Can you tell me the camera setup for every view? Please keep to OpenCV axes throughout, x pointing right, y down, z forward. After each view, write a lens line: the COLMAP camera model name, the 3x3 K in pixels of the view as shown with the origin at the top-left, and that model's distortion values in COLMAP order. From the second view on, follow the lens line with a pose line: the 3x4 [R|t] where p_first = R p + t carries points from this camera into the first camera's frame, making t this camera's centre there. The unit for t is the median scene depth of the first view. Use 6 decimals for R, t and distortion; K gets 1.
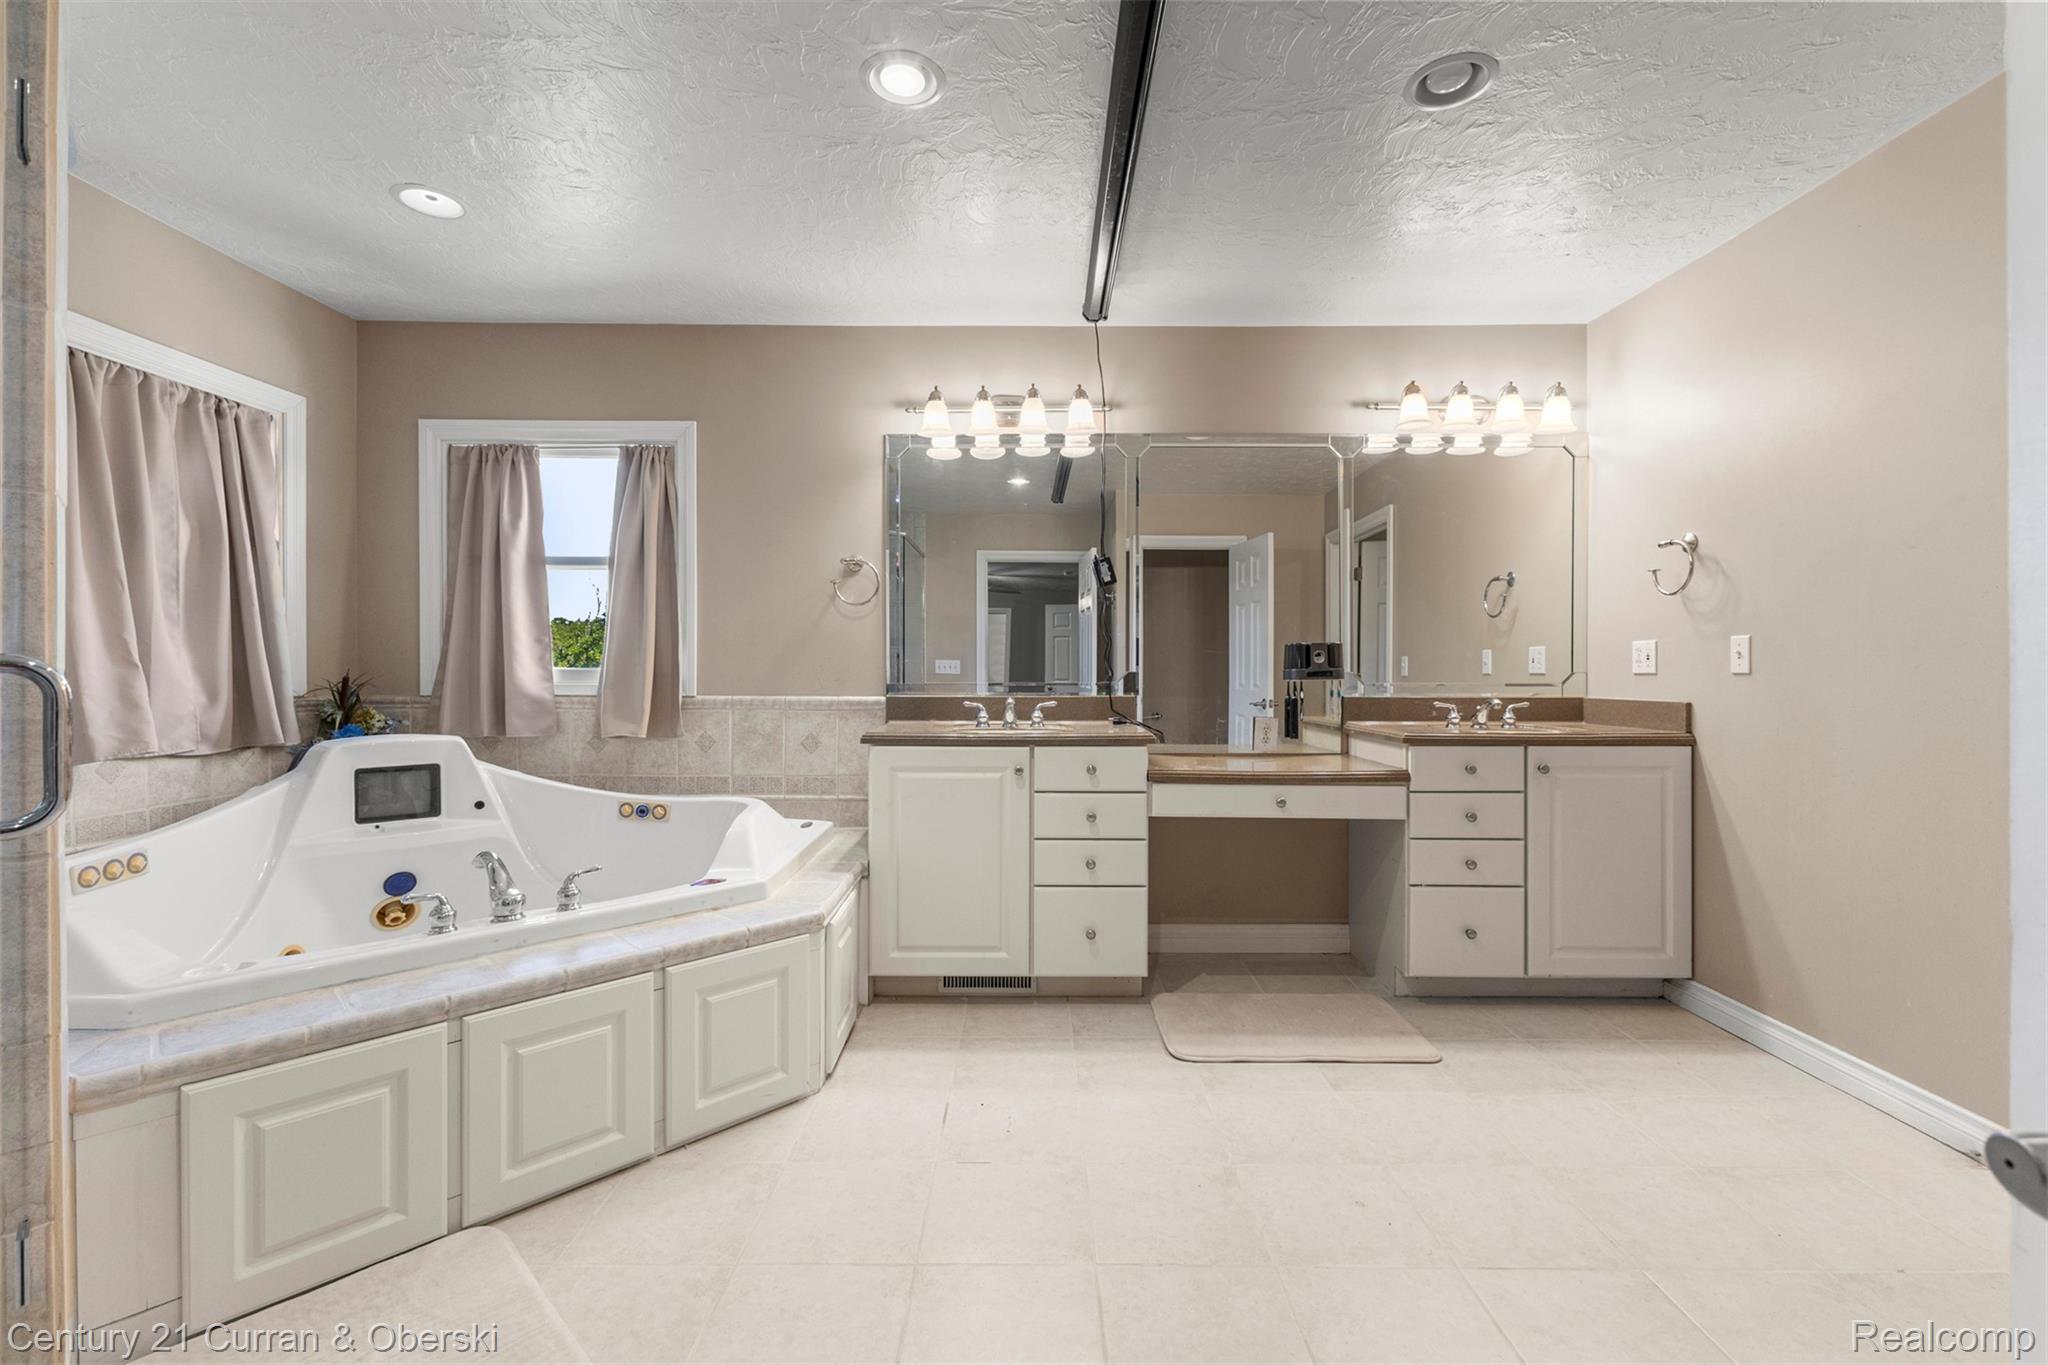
lens RADIAL K [[880.8, 0, 1024.5], [0, 880.8, 693.0], [0, 0, 1]] dist [0.003922, -0.000057]
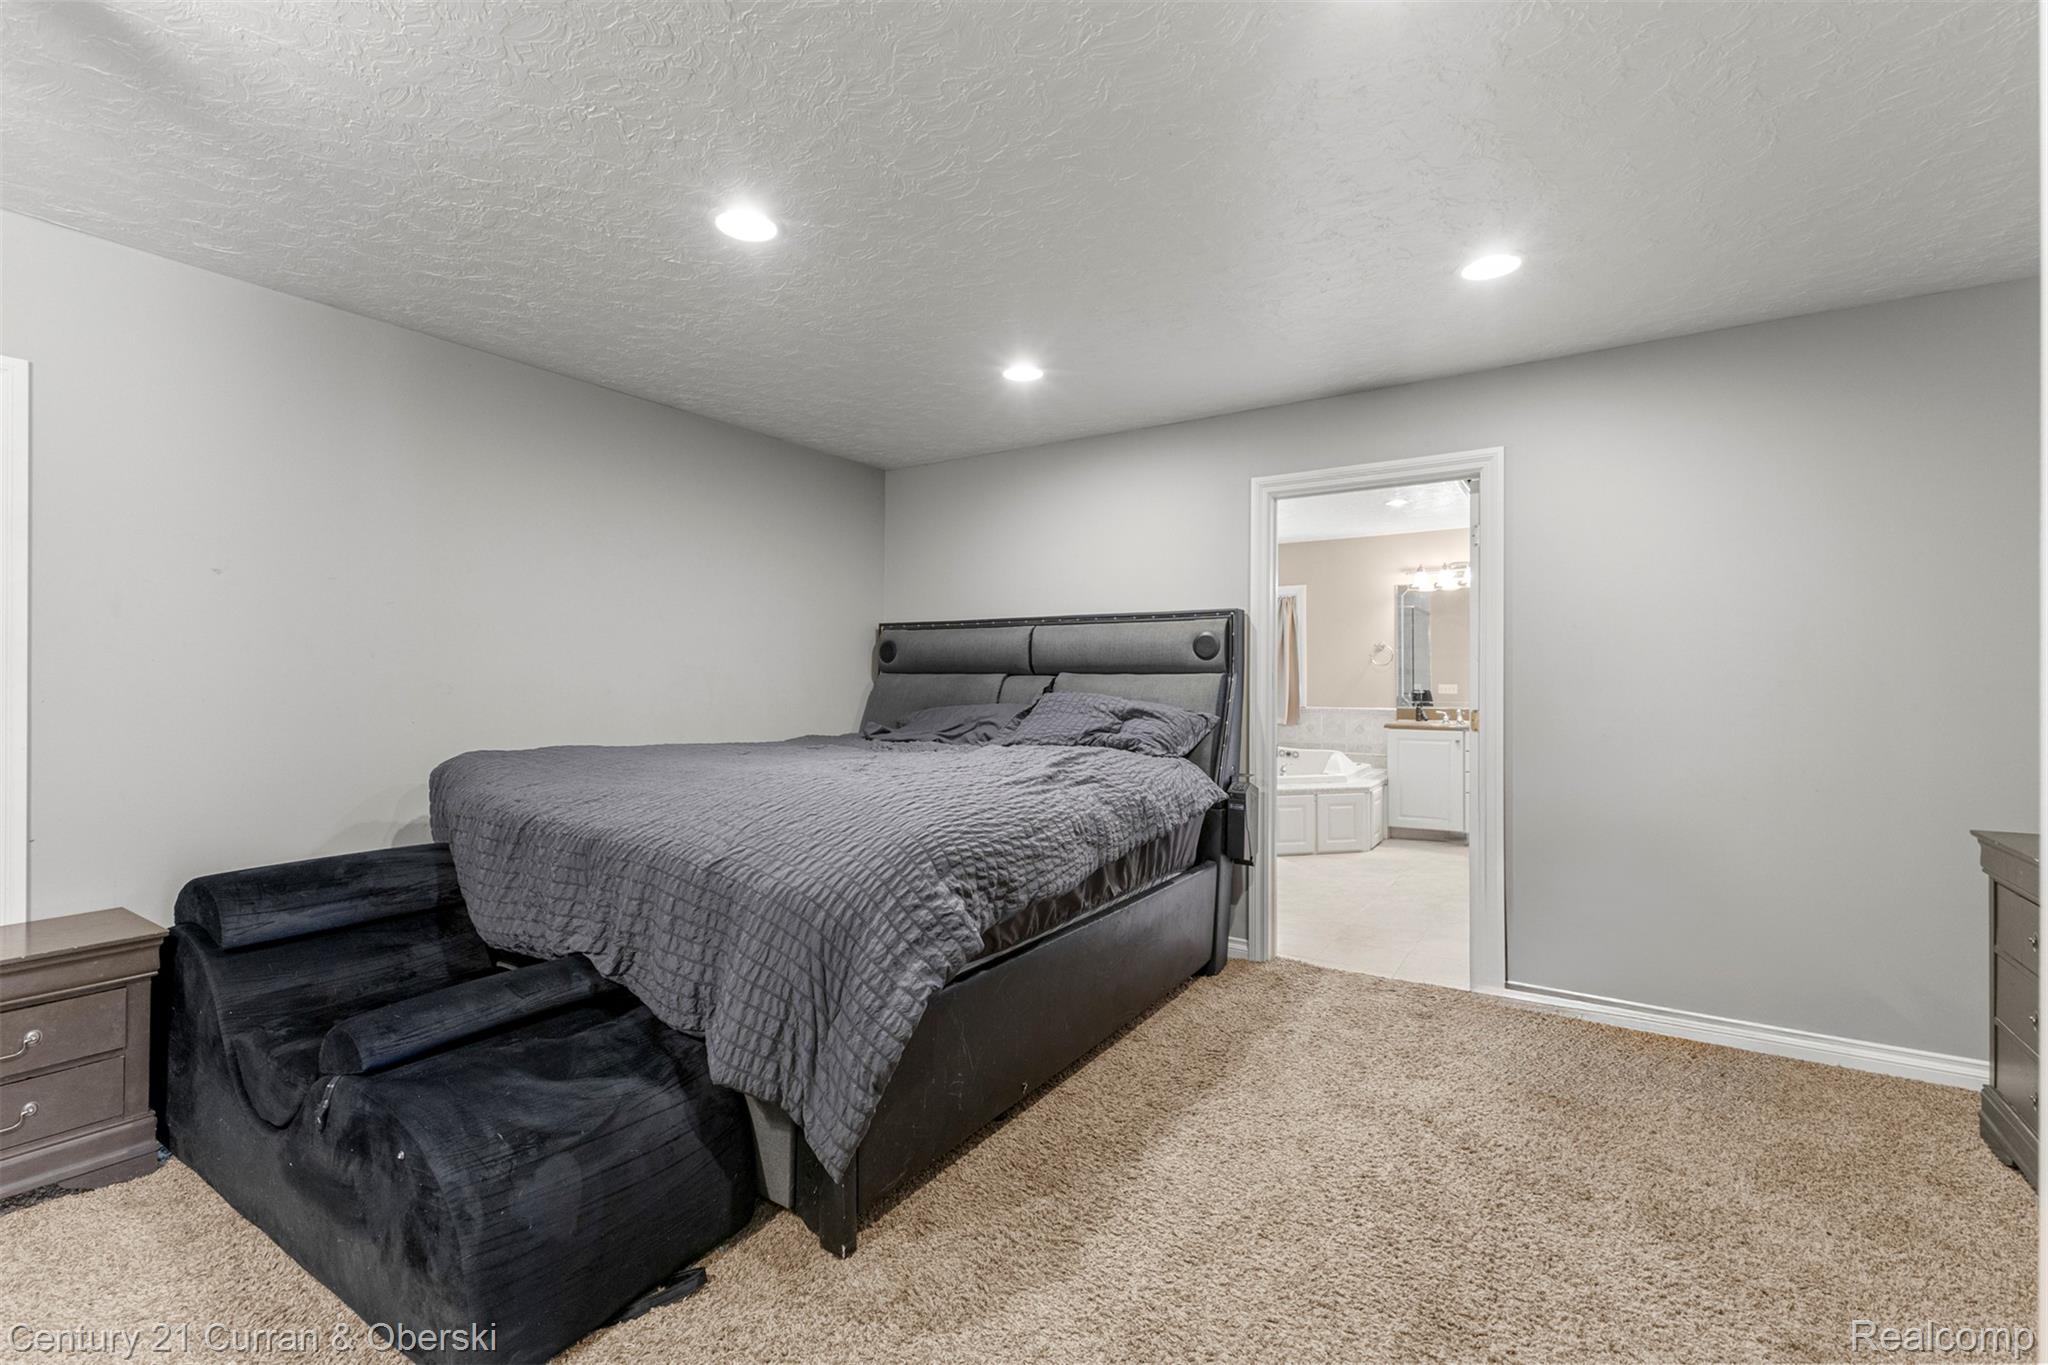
lens RADIAL K [[882.9, 0, 1028.9], [0, 882.9, 678.8], [0, 0, 1]] dist [0.008647, 0.000012]
pose [[0.843253, -0.007793, -0.537460, 0.288367], [-0.008425, 0.999580, -0.027711, 0.000946], [0.537450, 0.027896, 0.842834, -1.523773]]
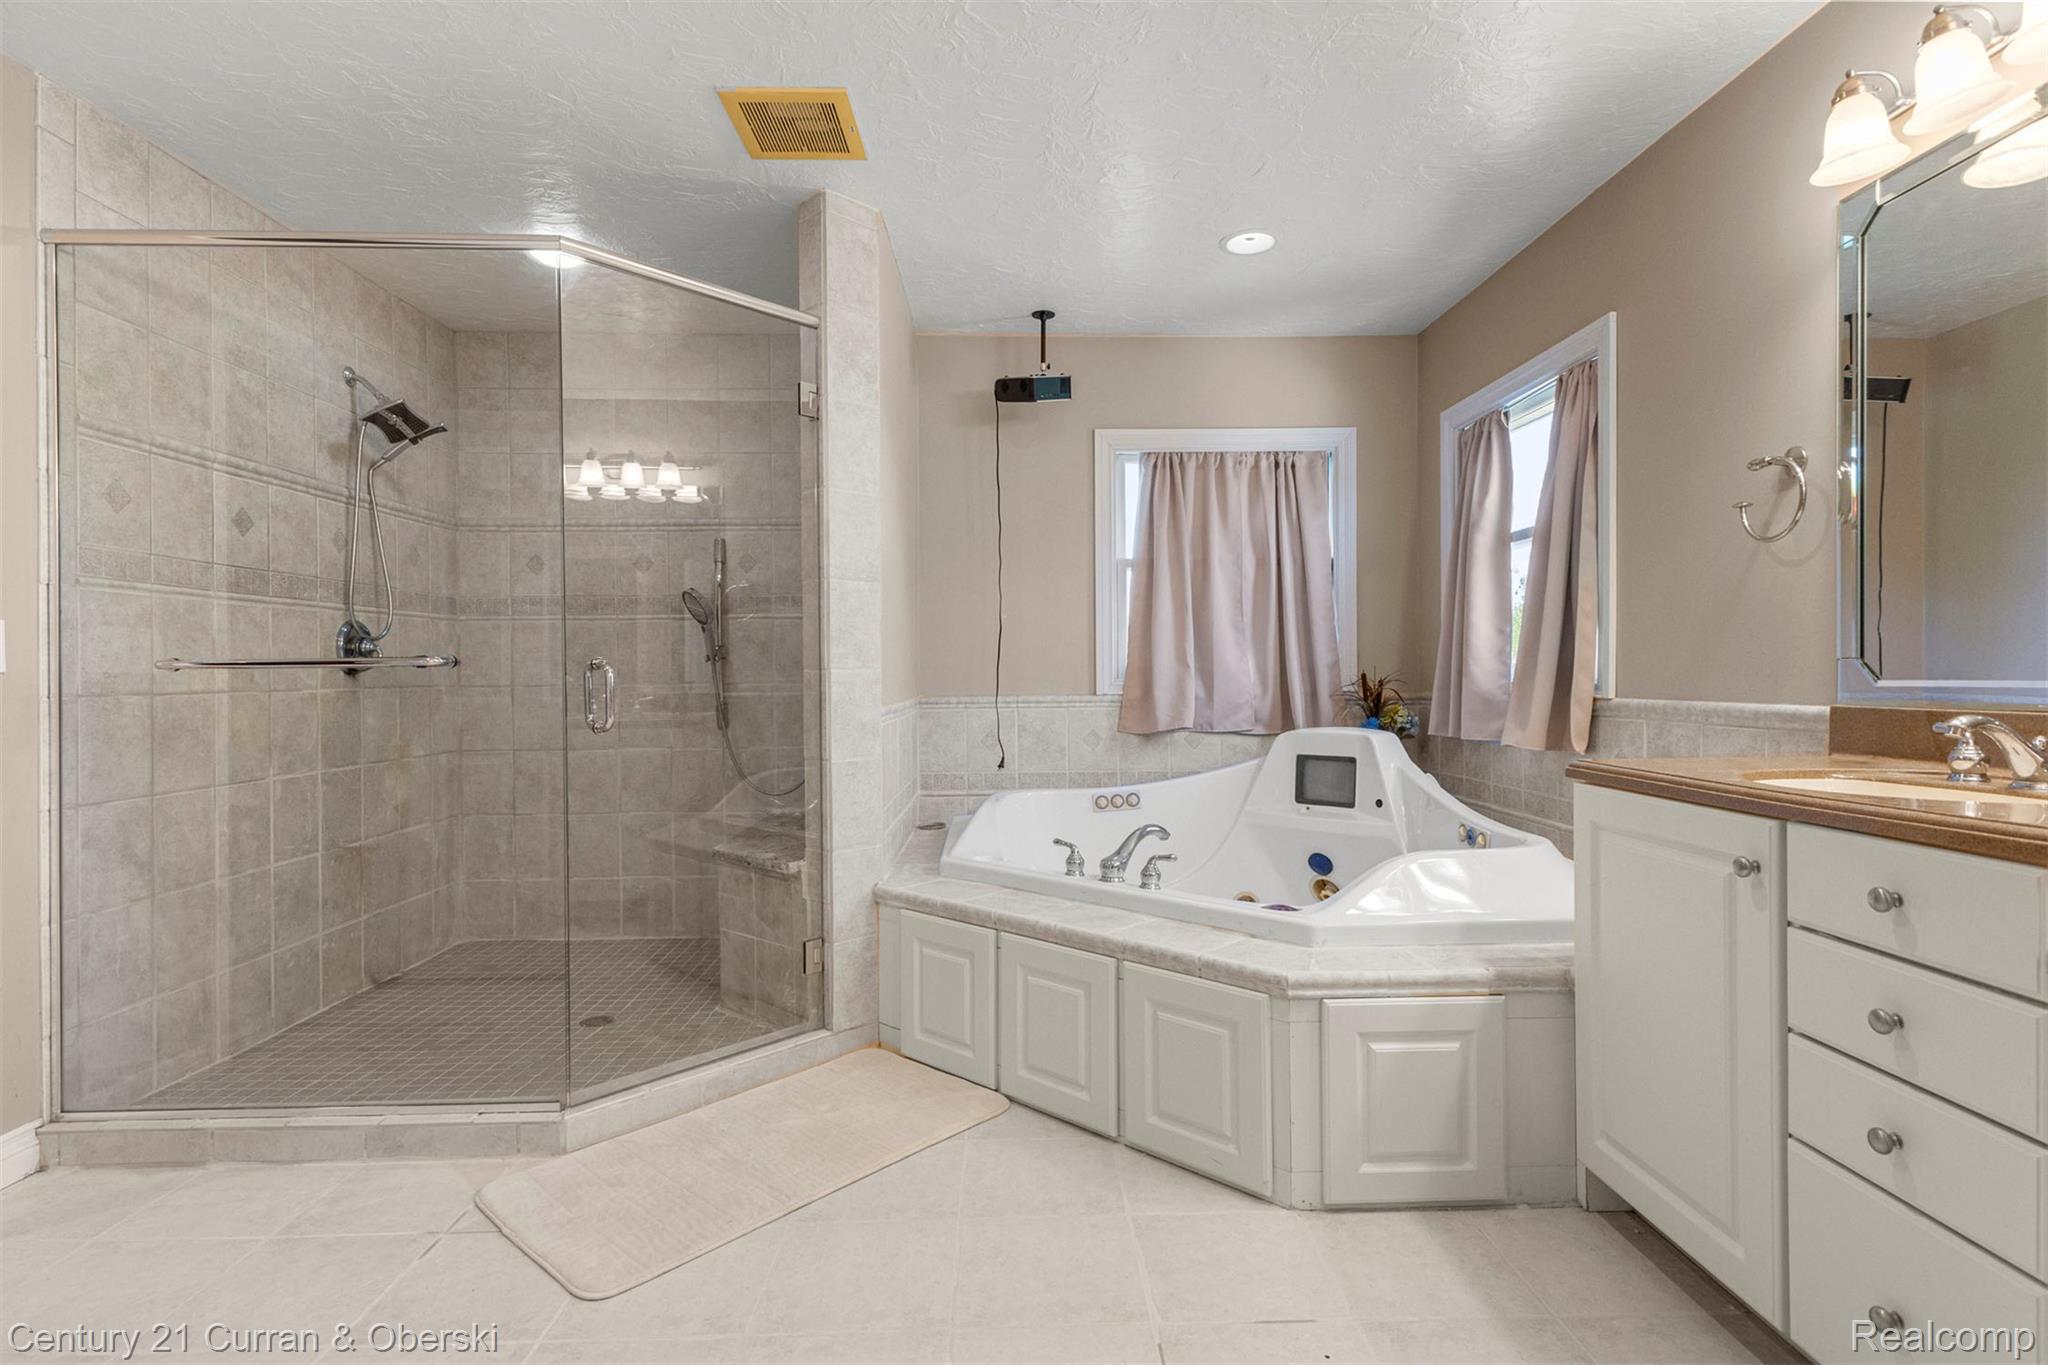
lens RADIAL K [[1023.2, 0, 1019.2], [0, 1023.2, 675.7], [0, 0, 1]] dist [0.000792, 0.000630]
pose [[0.010623, -0.001676, -0.999942, 0.536018], [-0.015954, 0.999871, -0.001846, -0.006392], [0.999816, 0.015973, 0.010595, 0.608405]]
